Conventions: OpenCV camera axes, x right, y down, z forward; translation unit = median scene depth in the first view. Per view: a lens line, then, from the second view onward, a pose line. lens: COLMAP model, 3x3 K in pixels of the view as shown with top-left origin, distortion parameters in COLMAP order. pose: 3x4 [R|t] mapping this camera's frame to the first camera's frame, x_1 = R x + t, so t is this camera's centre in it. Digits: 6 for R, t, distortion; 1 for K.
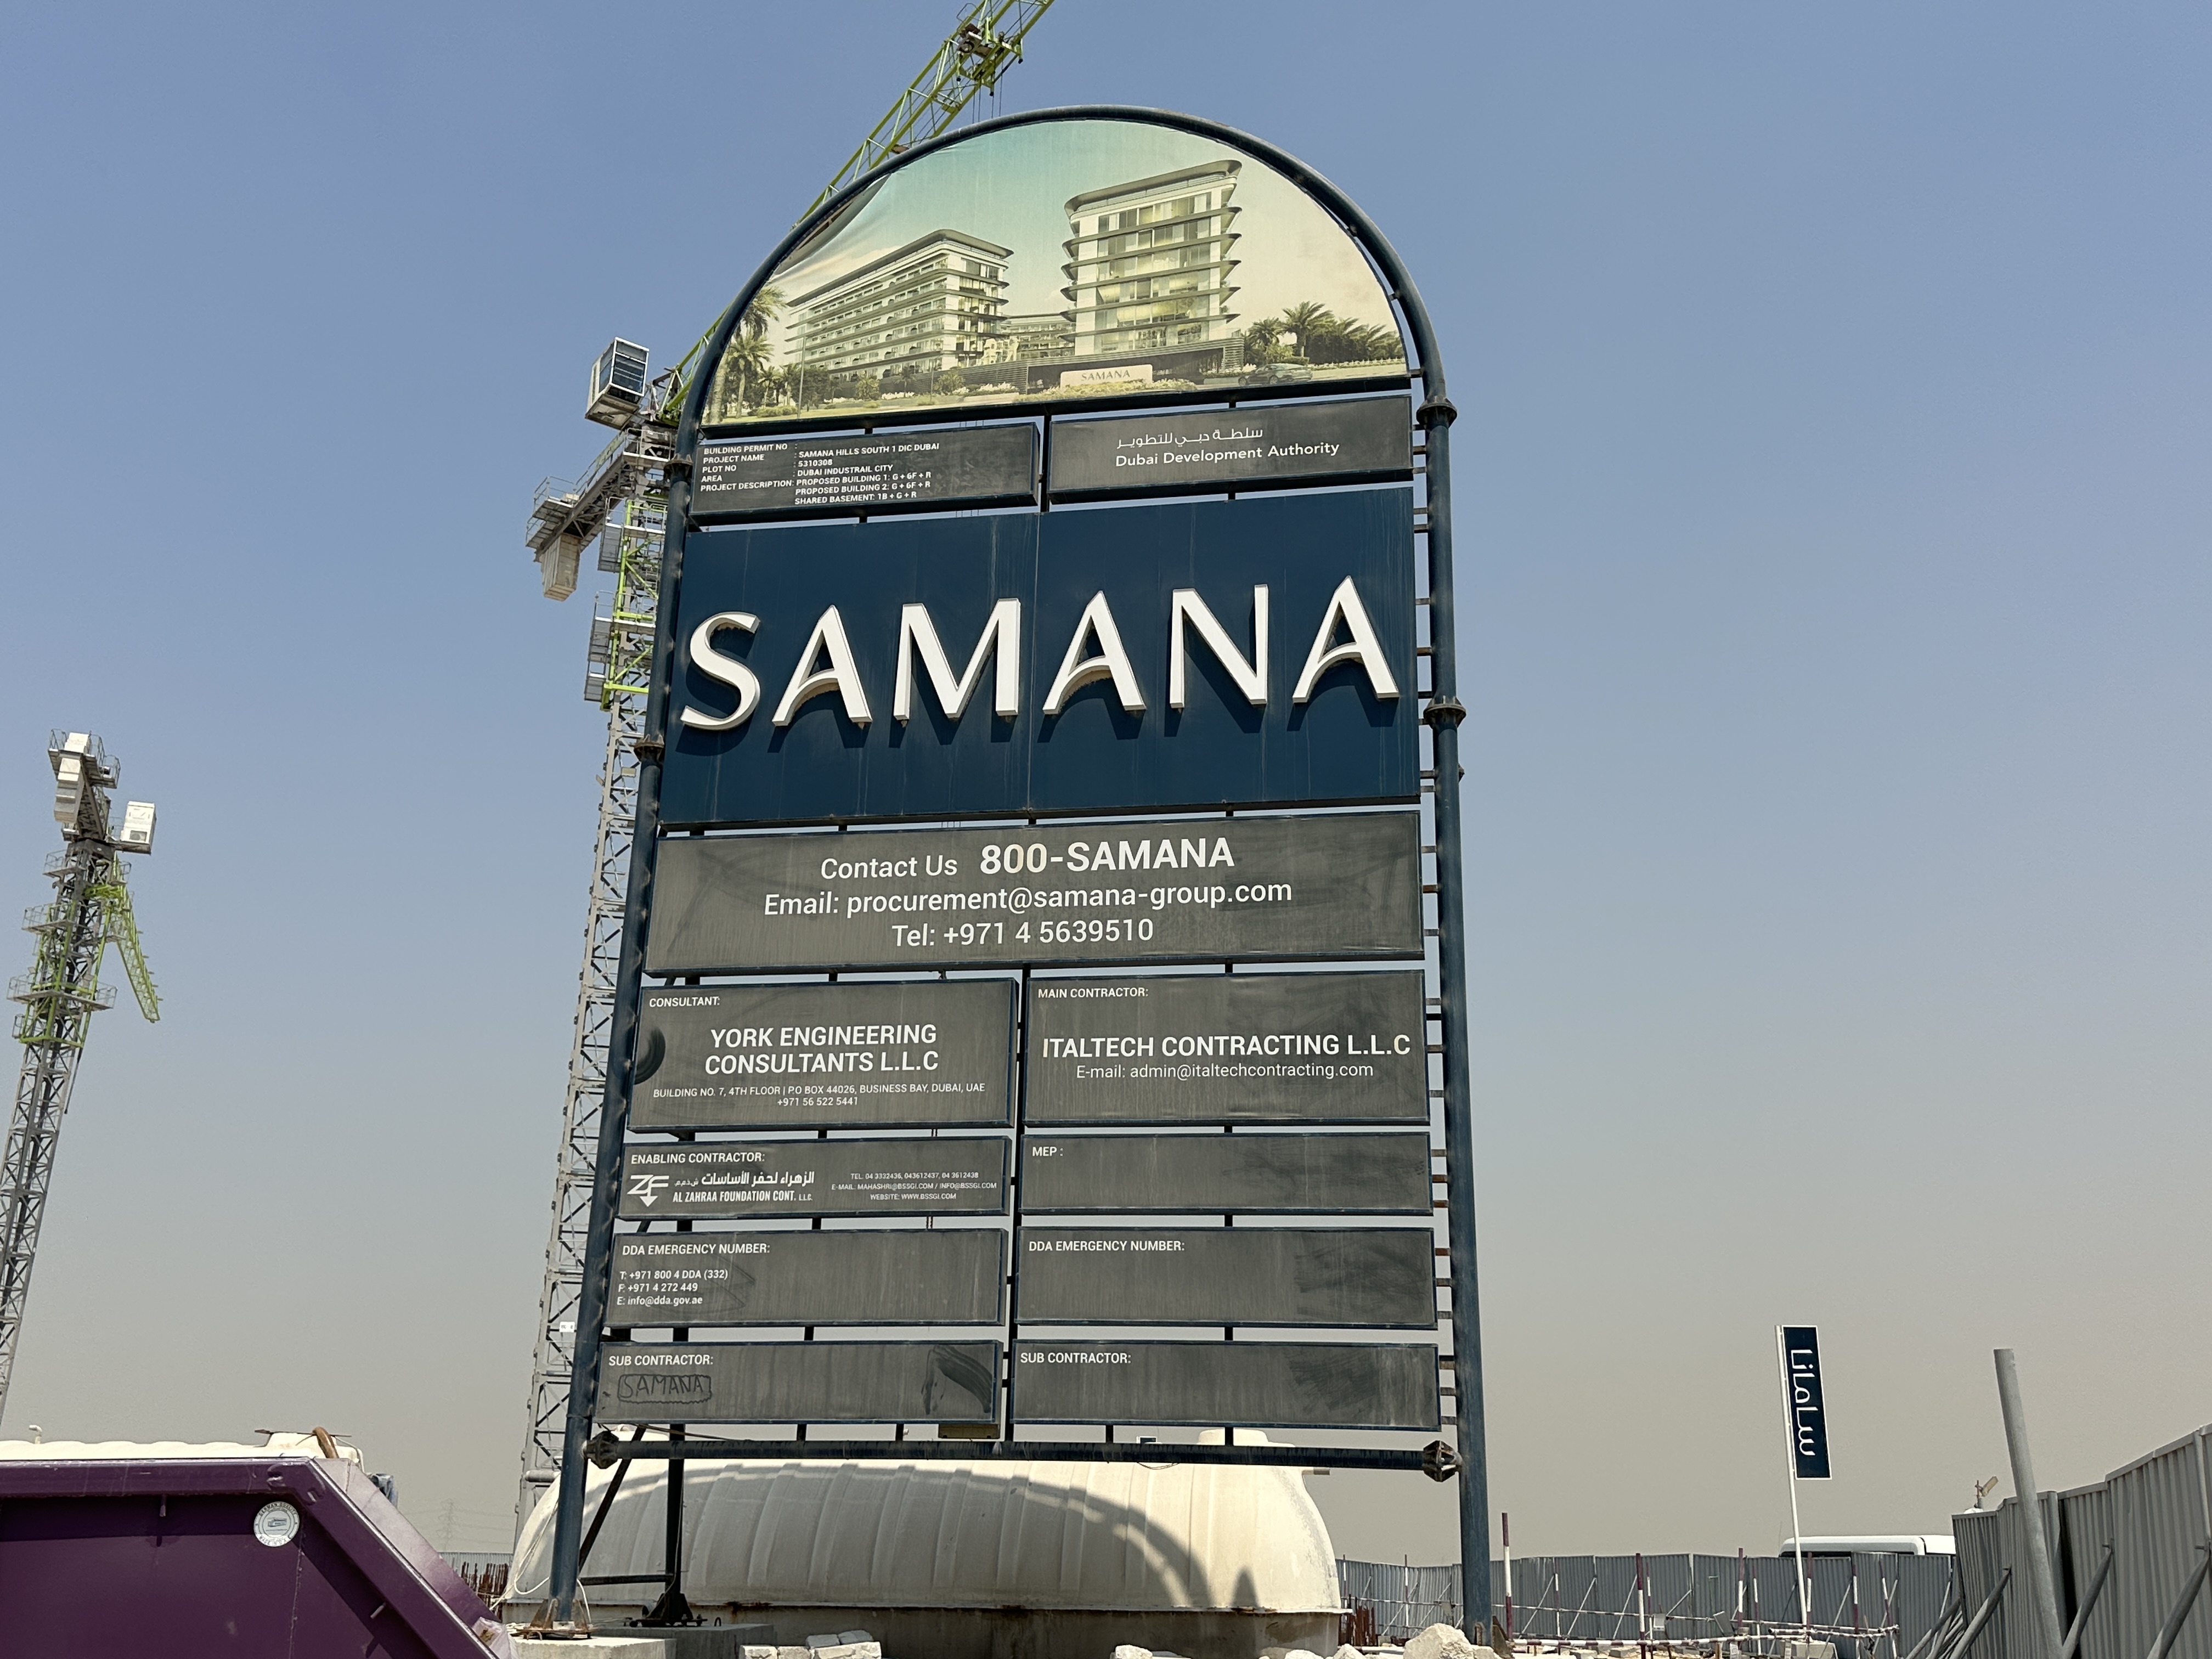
lens RADIAL K [[2081.0, 0, 1106.0], [0, 2081.0, 829.5], [0, 0, 1]] dist [-0.004845, -0.000592]
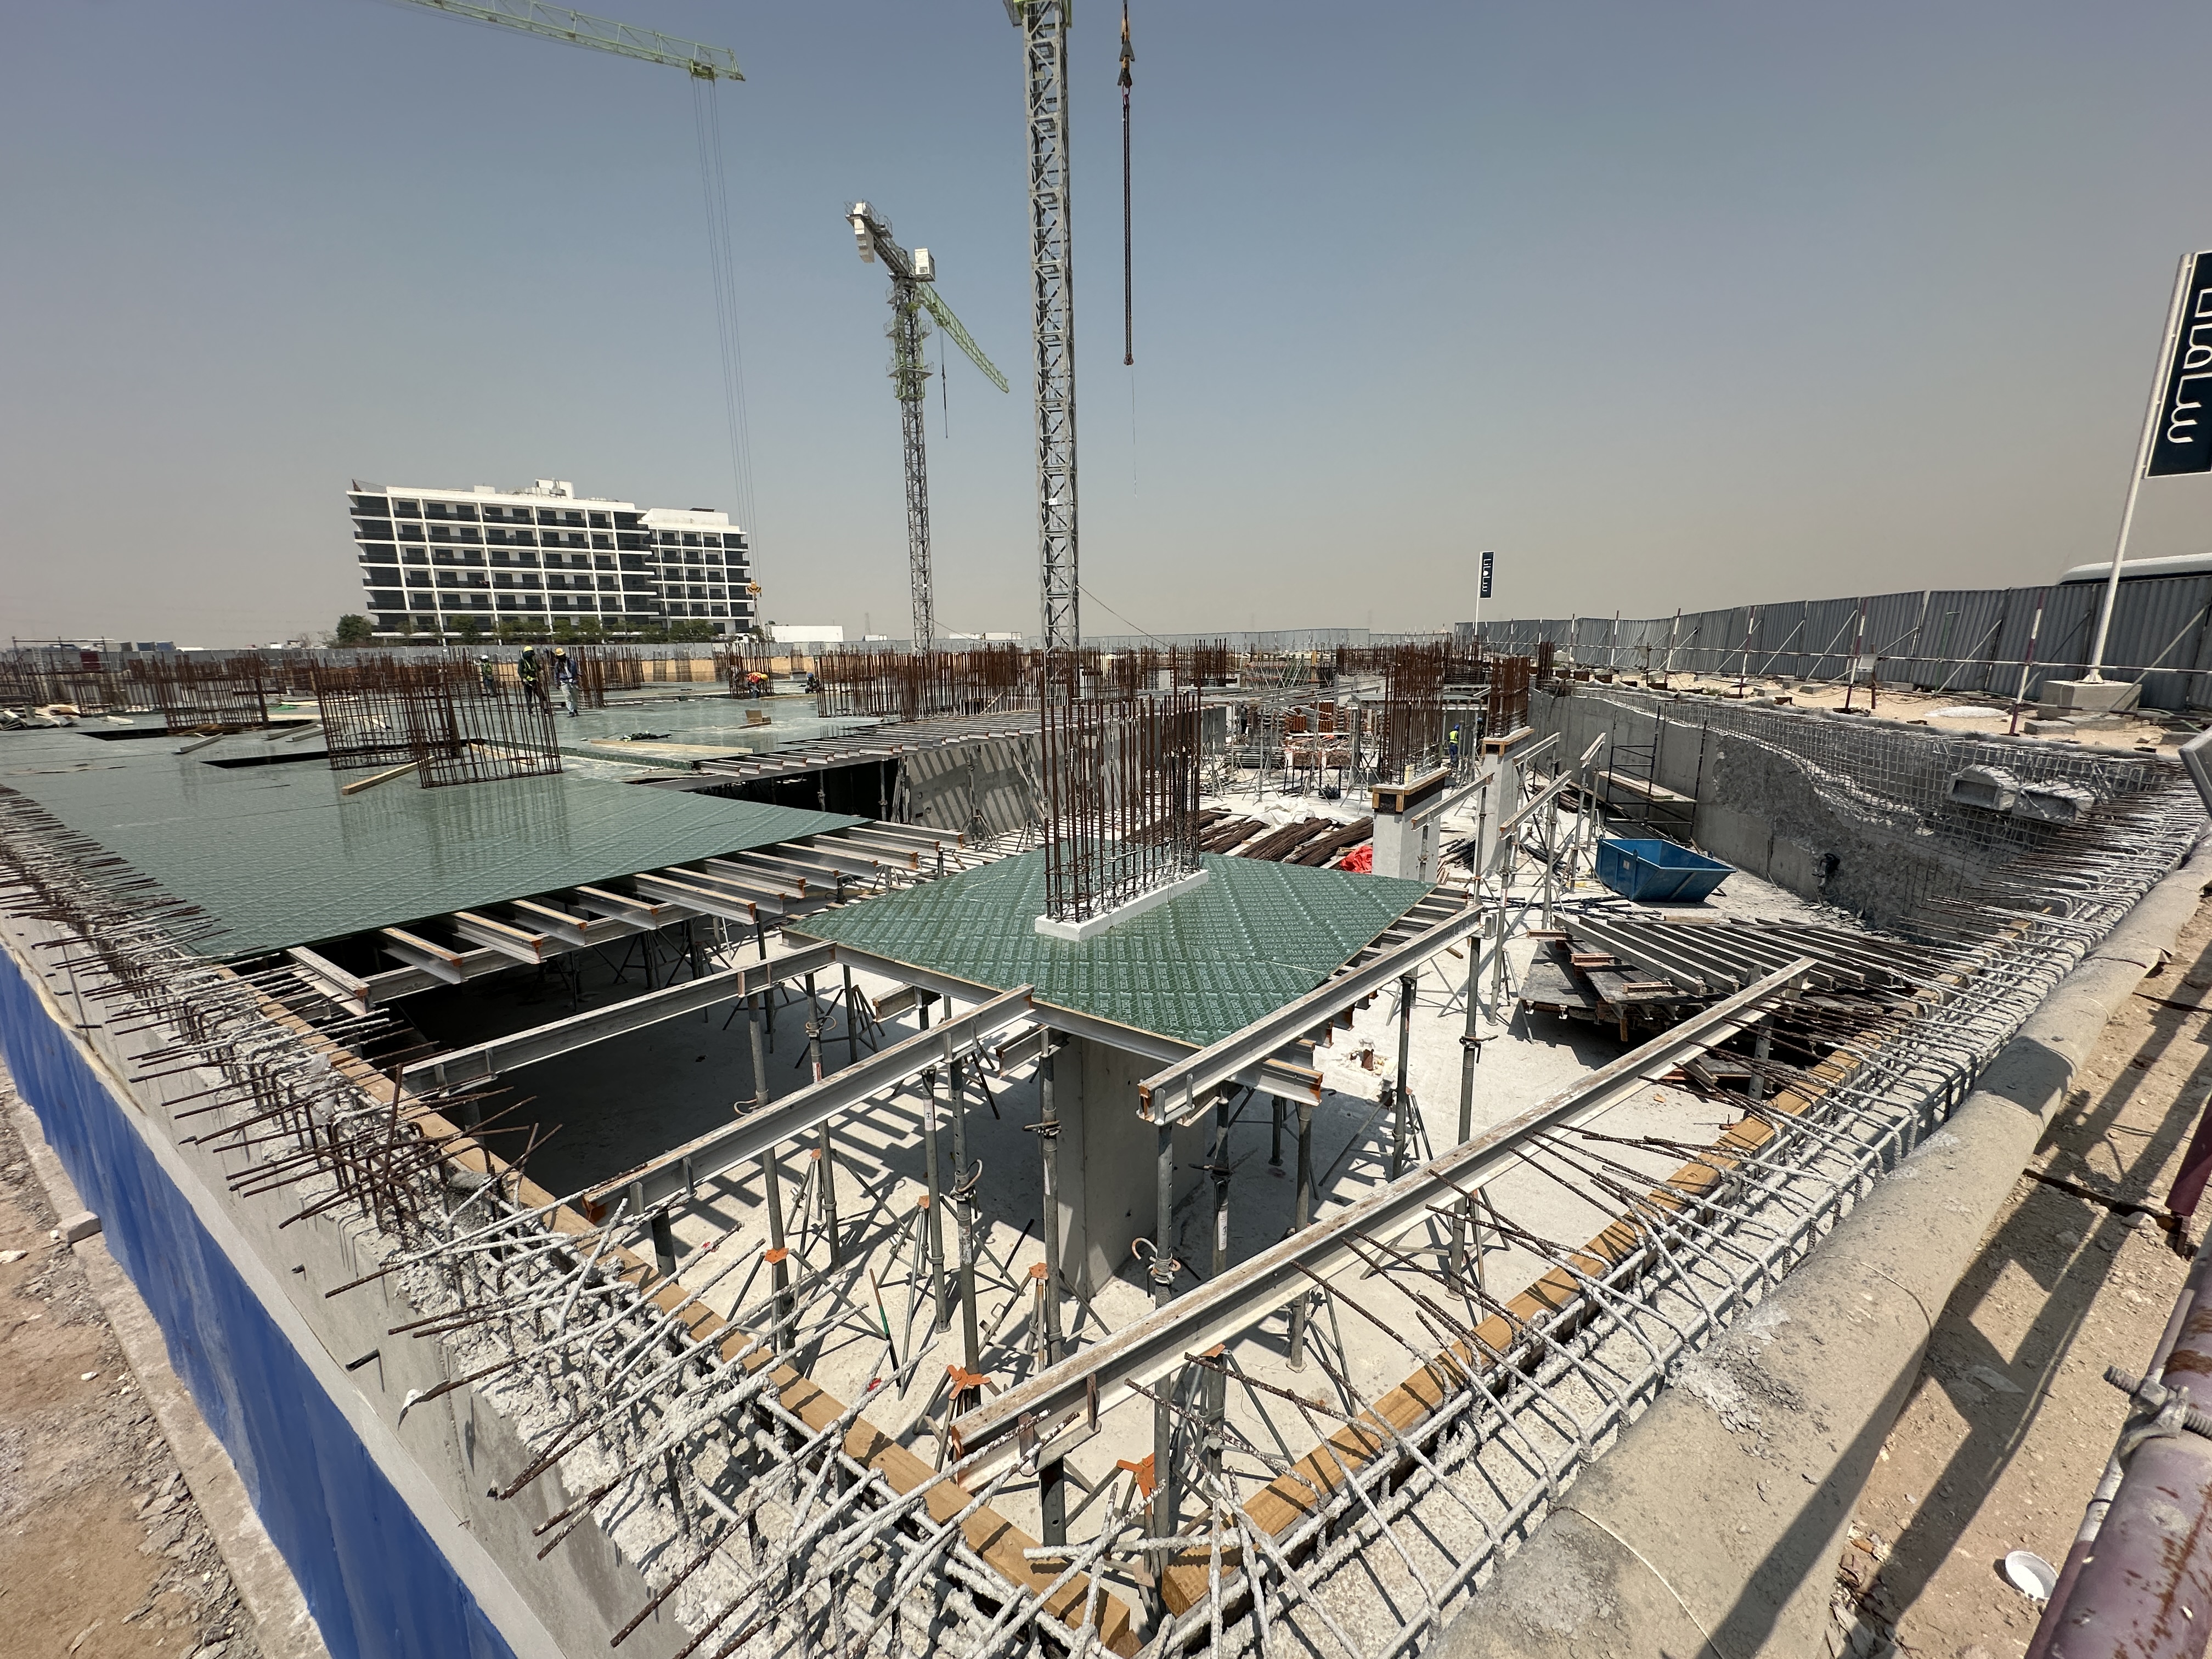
lens RADIAL K [[879.3, 0, 1106.0], [0, 879.3, 829.5], [0, 0, 1]] dist [0.002735, 0.000166]
pose [[0.897290, 0.057521, -0.437678, 0.057017], [0.183018, 0.853776, 0.487413, 0.079250], [0.401715, -0.517454, 0.755557, 0.218144]]
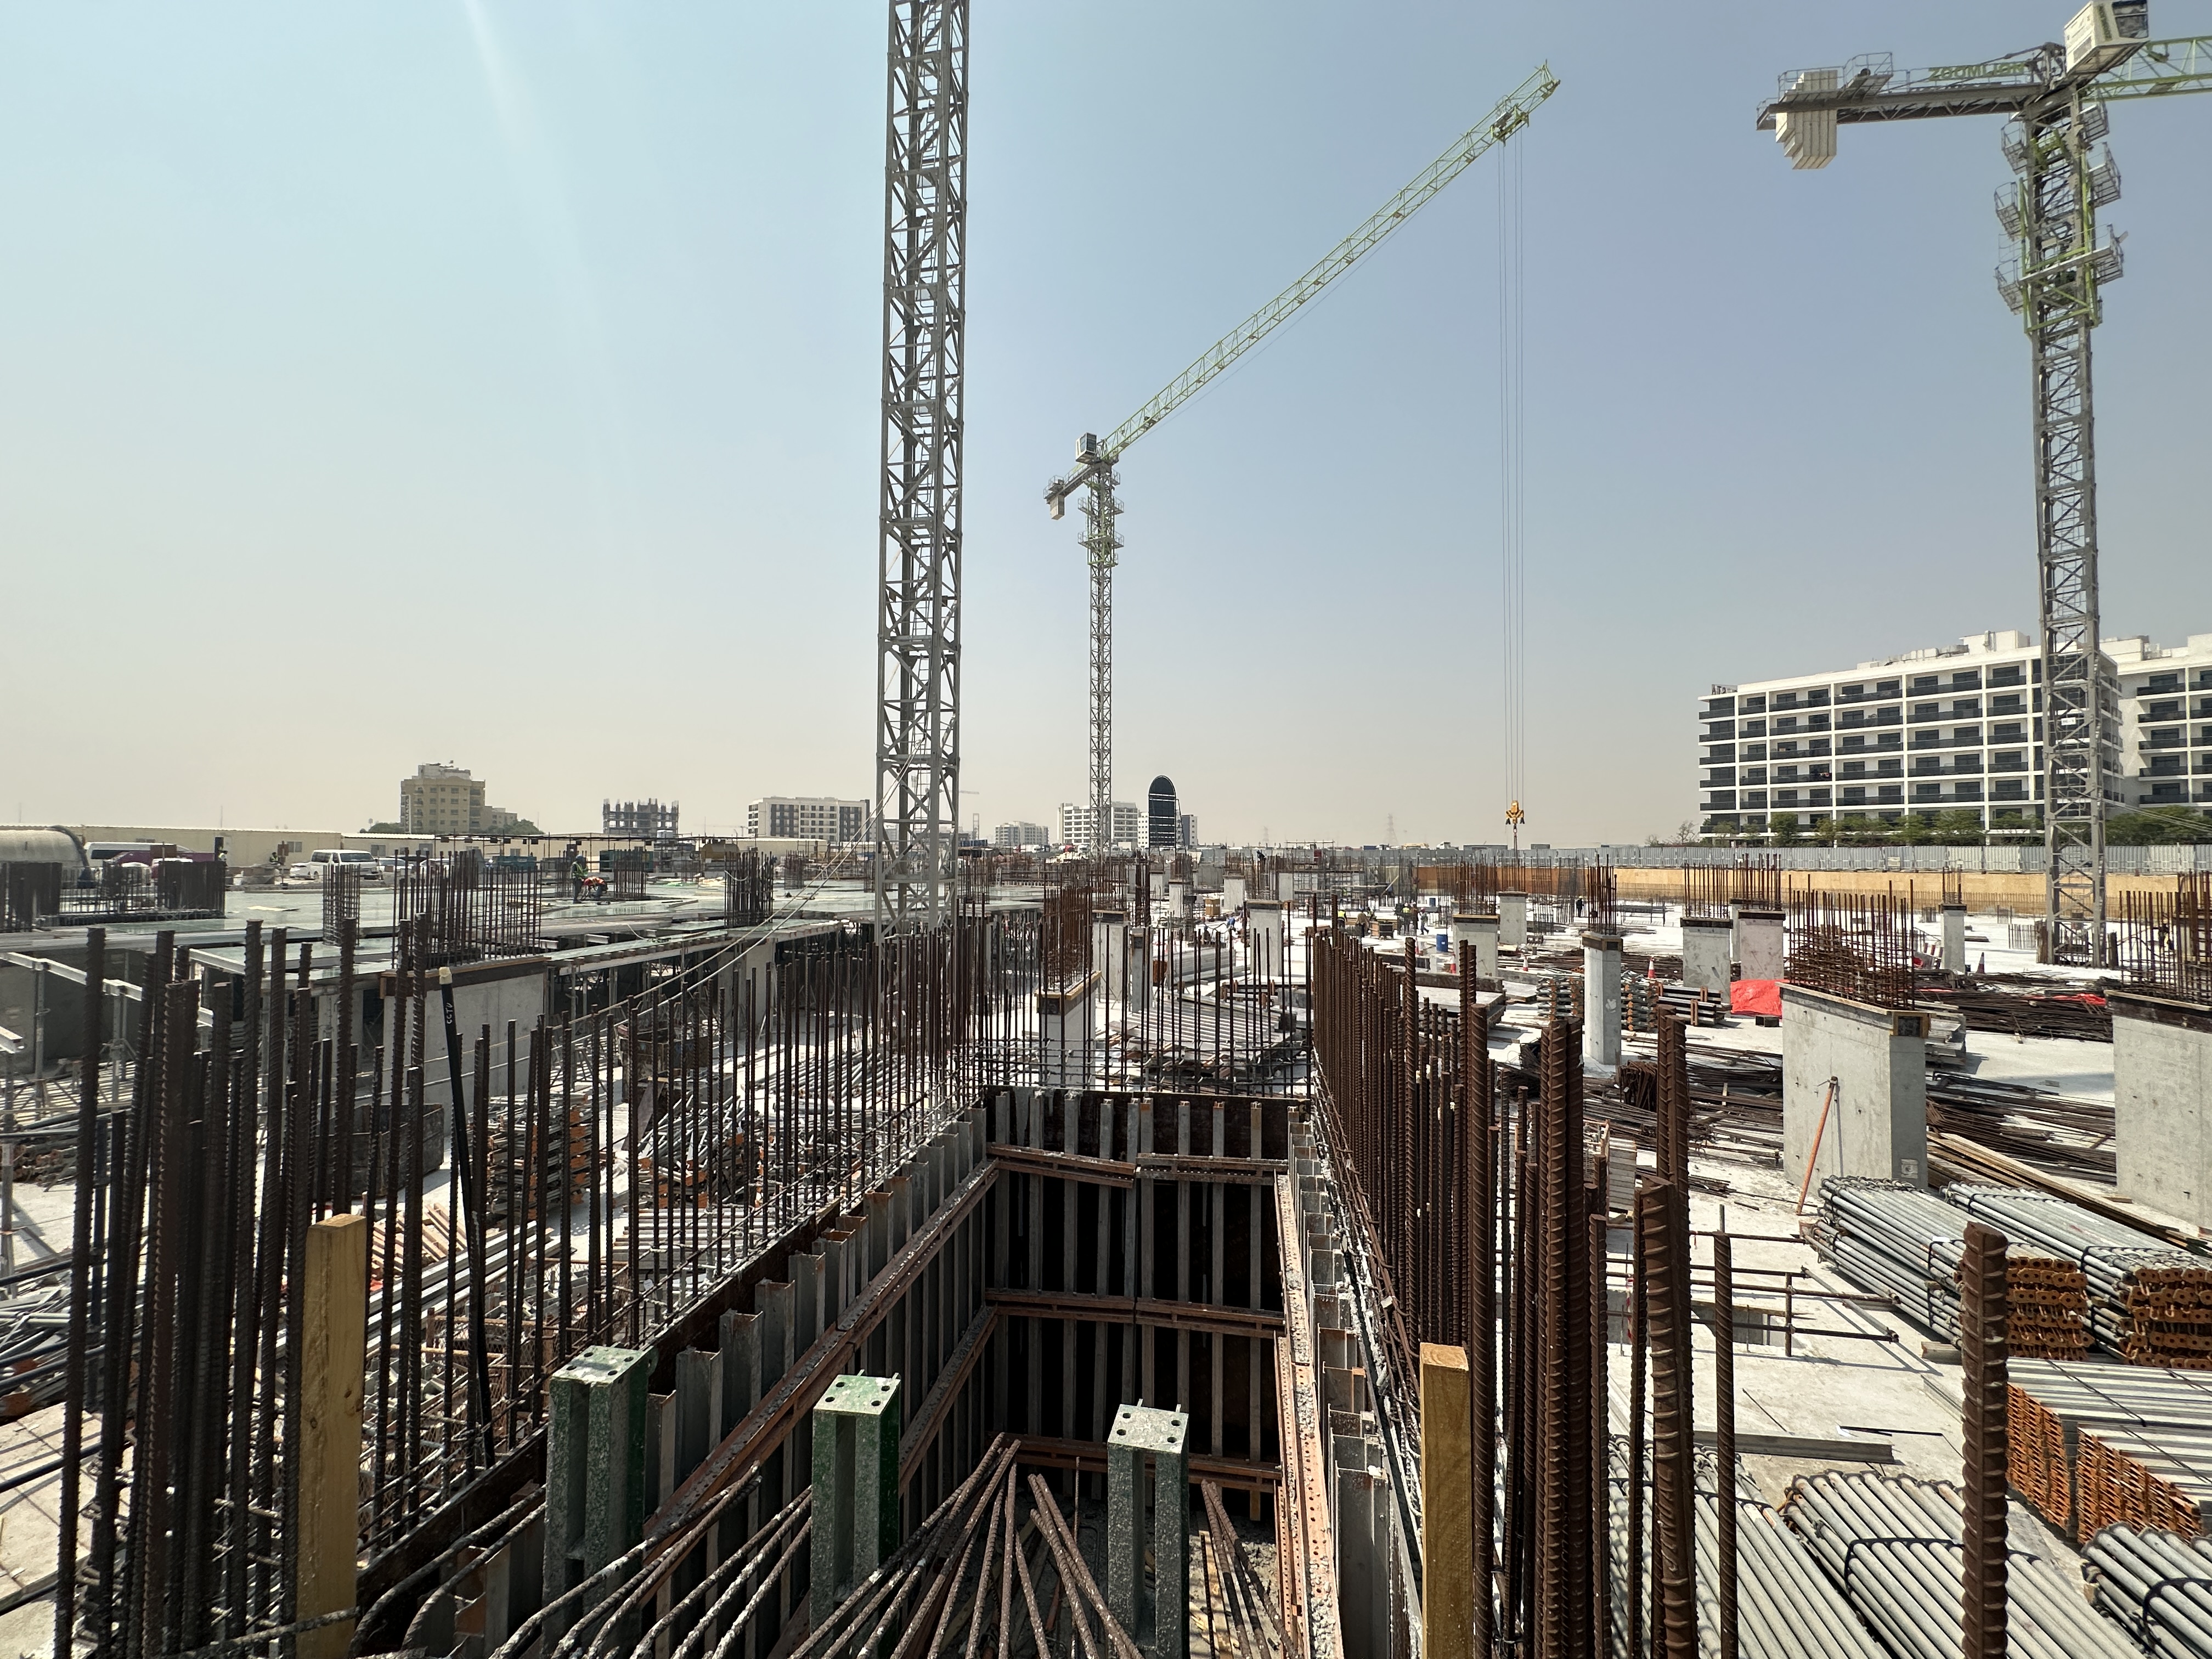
lens RADIAL K [[894.5, 0, 1106.0], [0, 894.5, 829.5], [0, 0, 1]] dist [0.002827, -0.000041]
pose [[-0.424388, -0.048546, -0.904178, 0.021798], [0.299552, 0.934809, -0.190790, 0.264035], [0.854496, -0.351818, -0.382179, 0.717284]]
